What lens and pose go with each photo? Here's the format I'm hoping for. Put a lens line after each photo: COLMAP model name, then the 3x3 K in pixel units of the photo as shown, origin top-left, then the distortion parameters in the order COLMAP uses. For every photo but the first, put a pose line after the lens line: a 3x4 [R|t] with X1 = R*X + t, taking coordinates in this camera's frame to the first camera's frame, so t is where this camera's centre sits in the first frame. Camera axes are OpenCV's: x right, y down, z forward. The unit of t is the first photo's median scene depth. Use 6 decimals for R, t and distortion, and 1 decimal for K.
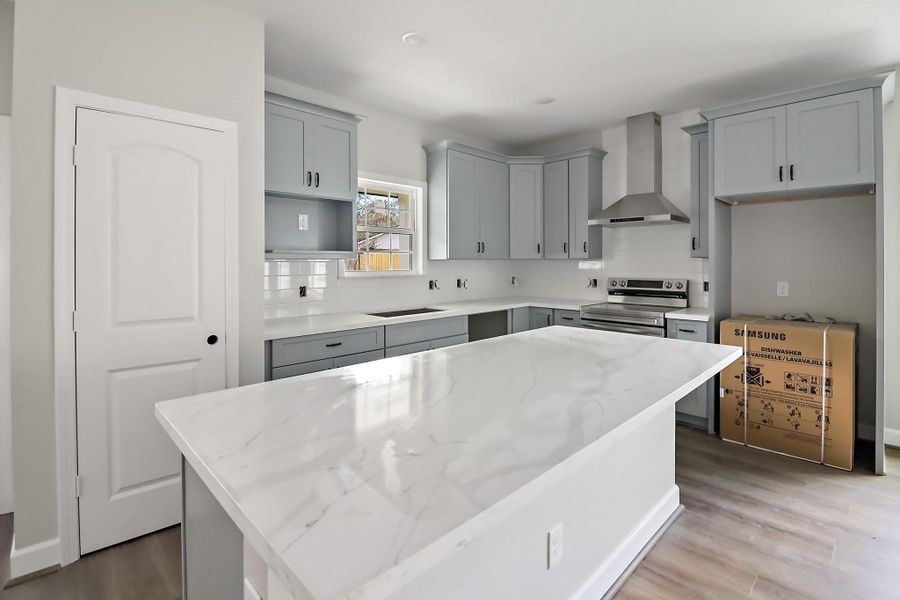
lens RADIAL K [[421.7, 0, 453.5], [0, 421.7, 271.9], [0, 0, 1]] dist [-0.010073, -0.000010]
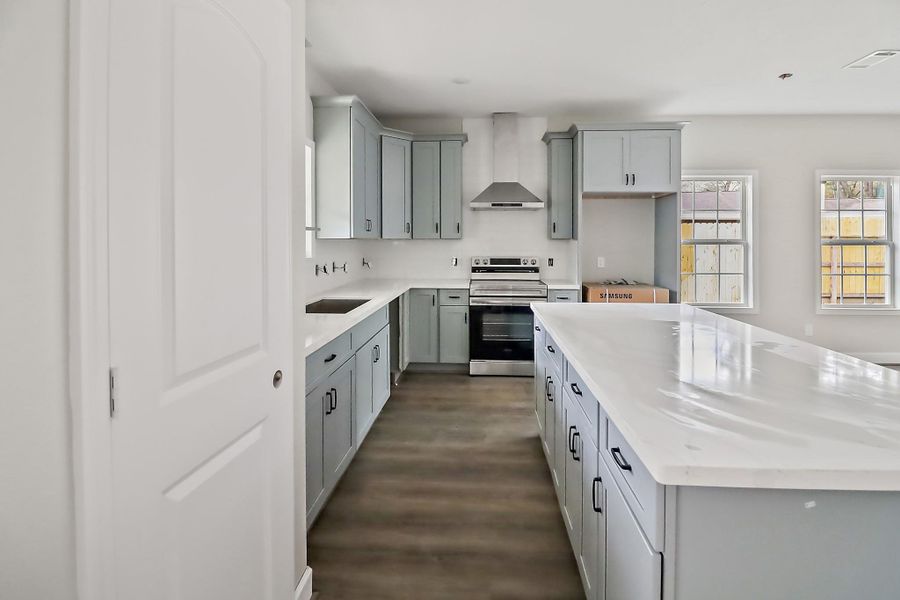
lens RADIAL K [[437.3, 0, 451.1], [0, 437.3, 244.6], [0, 0, 1]] dist [0.002090, -0.012607]
pose [[0.742839, -0.002704, 0.669465, -0.446275], [0.011549, 0.999895, -0.008776, -0.008010], [-0.669371, 0.014250, 0.742792, 0.219180]]
